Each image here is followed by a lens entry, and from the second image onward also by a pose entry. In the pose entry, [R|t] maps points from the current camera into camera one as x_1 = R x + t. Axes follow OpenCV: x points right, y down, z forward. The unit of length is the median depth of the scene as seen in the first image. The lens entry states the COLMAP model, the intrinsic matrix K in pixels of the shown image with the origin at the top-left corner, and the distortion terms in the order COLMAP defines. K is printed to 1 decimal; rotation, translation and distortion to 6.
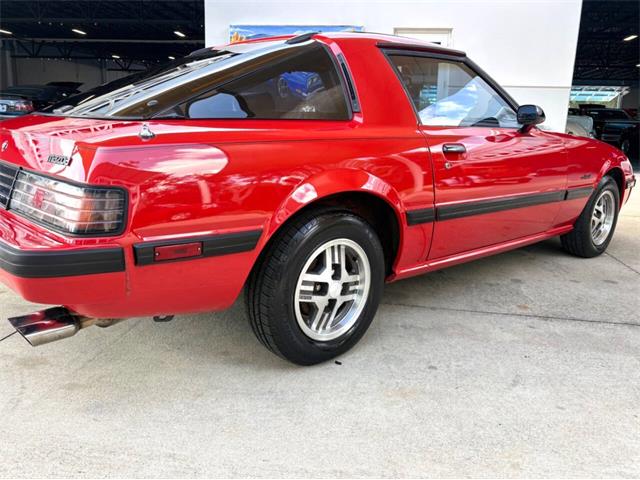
lens RADIAL K [[563.6, 0, 317.5], [0, 563.6, 224.6], [0, 0, 1]] dist [0.011346, 0.018336]
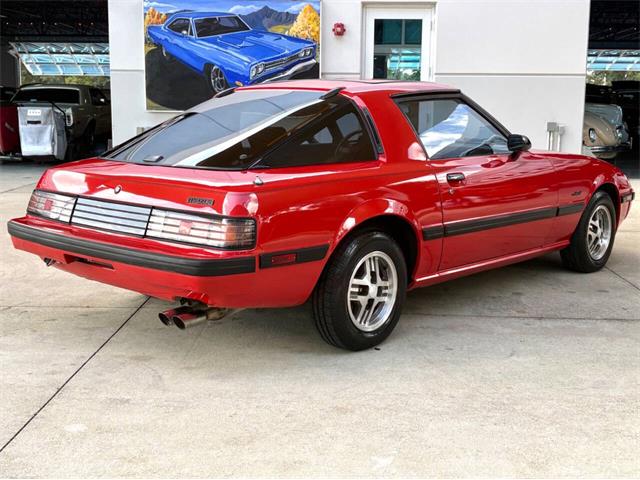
lens RADIAL K [[898.4, 0, 323.0], [0, 898.4, 191.3], [0, 0, 1]] dist [0.031378, -0.073634]
pose [[0.994096, -0.031970, 0.103686, -0.201845], [0.040594, 0.995792, -0.082165, 0.035874], [-0.100623, 0.085889, 0.991210, -0.734279]]
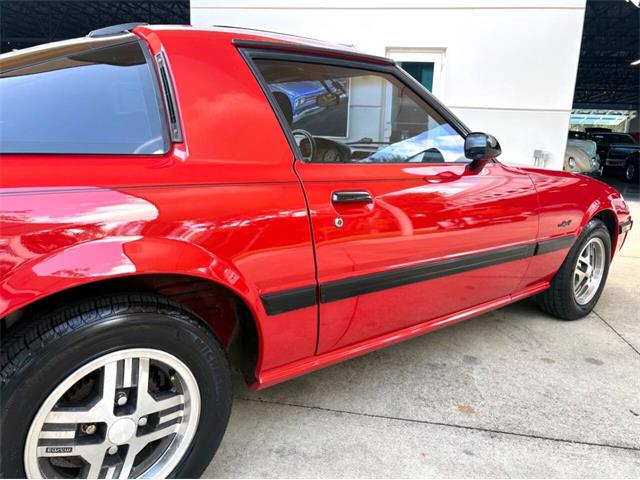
lens RADIAL K [[544.7, 0, 320.0], [0, 544.7, 240.0], [0, 0, 1]] dist [0.024263, -0.010472]
pose [[0.999729, 0.011508, -0.020219, 0.178851], [-0.011583, 0.999926, -0.003586, -0.065178], [0.020176, 0.003819, 0.999789, 0.278815]]
